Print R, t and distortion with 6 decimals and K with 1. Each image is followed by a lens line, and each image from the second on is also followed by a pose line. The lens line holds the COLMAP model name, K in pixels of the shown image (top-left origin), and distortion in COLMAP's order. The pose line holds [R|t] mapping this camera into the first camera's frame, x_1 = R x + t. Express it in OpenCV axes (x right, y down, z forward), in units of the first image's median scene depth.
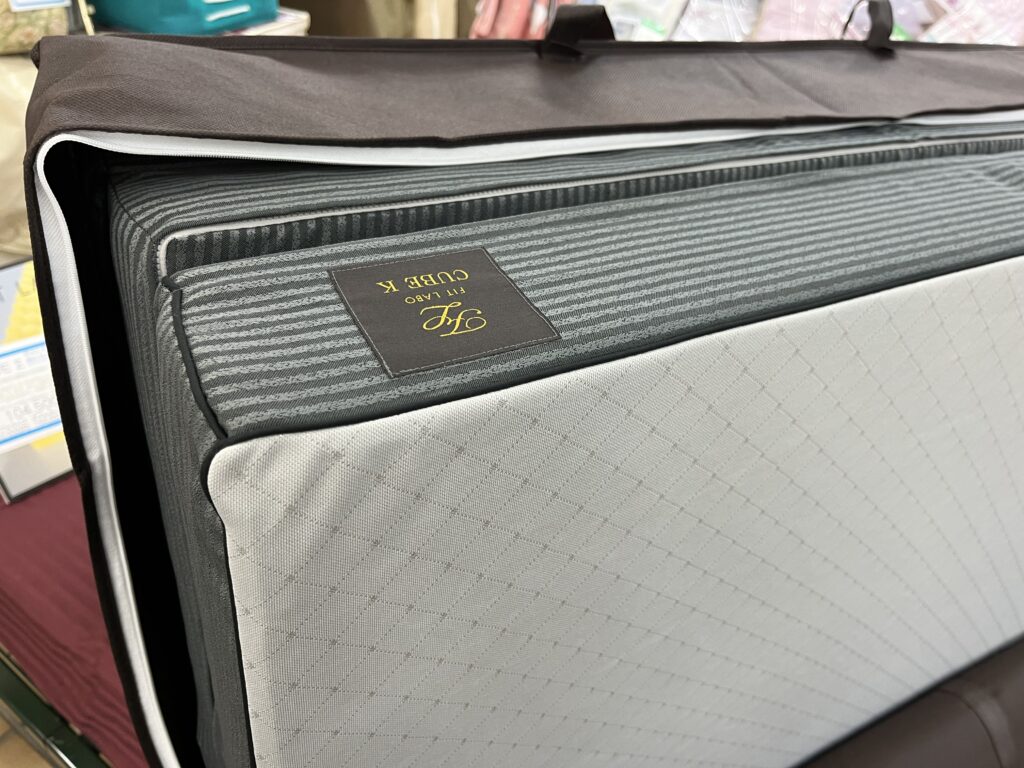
lens RADIAL K [[783.6, 0, 512.0], [0, 783.6, 384.0], [0, 0, 1]] dist [0.022967, -0.005538]
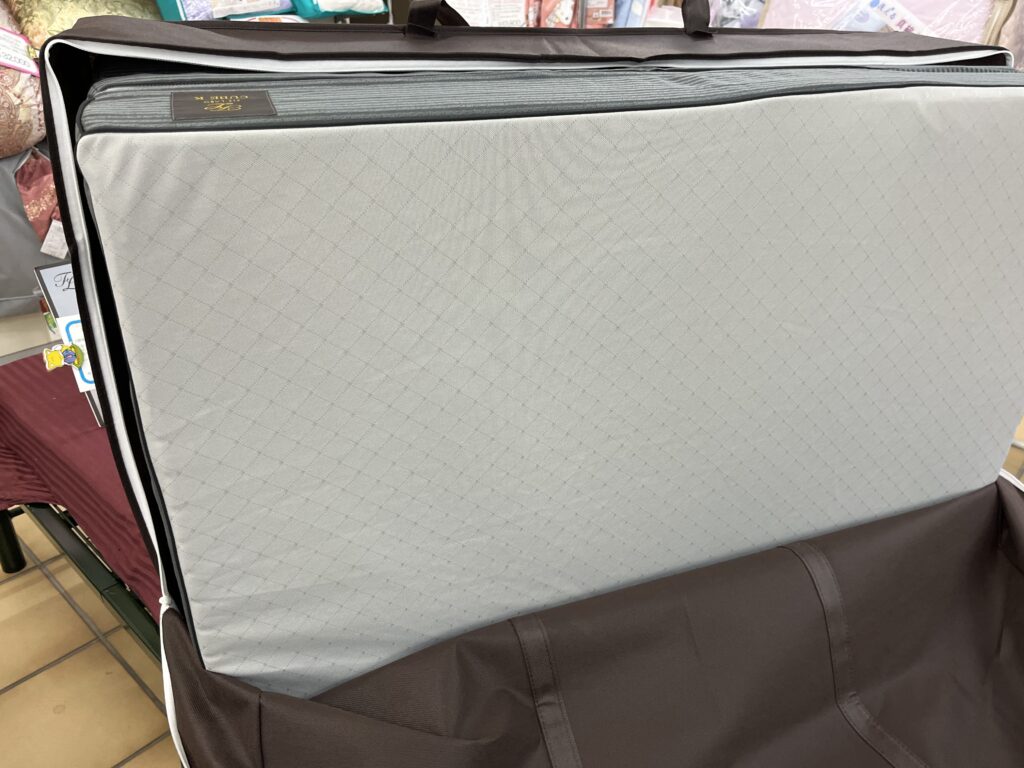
lens RADIAL K [[783.6, 0, 512.0], [0, 783.6, 384.0], [0, 0, 1]] dist [0.022967, -0.005538]
pose [[0.987020, 0.000883, -0.160597, 0.690427], [-0.019489, 0.993253, -0.114316, 0.589421], [0.159412, 0.115962, 0.980378, -0.517551]]
